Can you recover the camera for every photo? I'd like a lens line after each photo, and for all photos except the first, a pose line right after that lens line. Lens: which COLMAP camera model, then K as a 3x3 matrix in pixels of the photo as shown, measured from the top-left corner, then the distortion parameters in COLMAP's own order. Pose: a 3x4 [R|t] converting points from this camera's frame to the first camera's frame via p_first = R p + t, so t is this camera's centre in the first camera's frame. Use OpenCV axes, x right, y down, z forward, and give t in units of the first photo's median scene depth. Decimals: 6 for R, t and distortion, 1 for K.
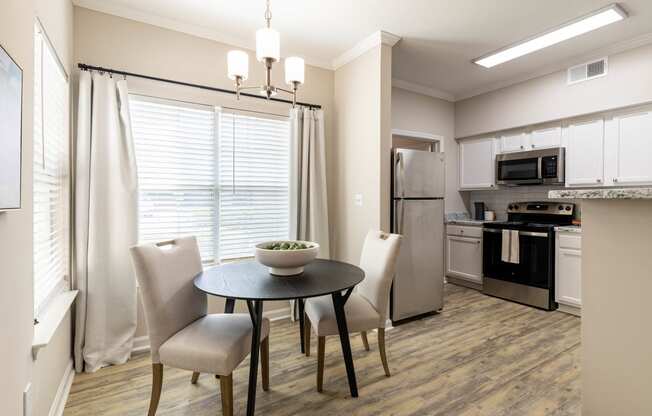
lens RADIAL K [[313.2, 0, 326.0], [0, 313.2, 208.0], [0, 0, 1]] dist [-0.000917, -0.001058]
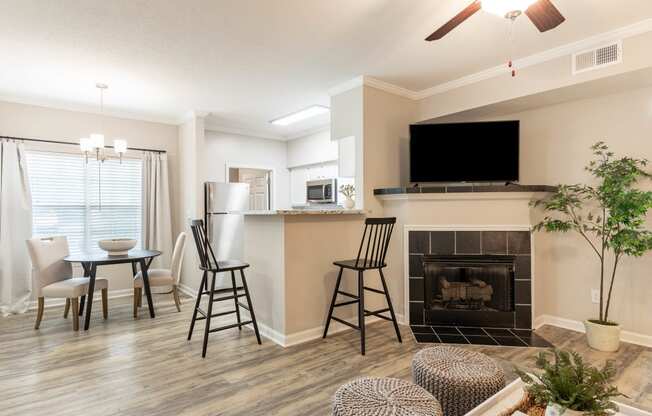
lens RADIAL K [[361.2, 0, 312.9], [0, 361.2, 219.7], [0, 0, 1]] dist [-0.000147, 0.000003]
pose [[0.994985, -0.006237, 0.099830, 0.458970], [0.006325, 0.999980, -0.000568, 0.004460], [-0.099825, 0.001197, 0.995004, -0.700381]]
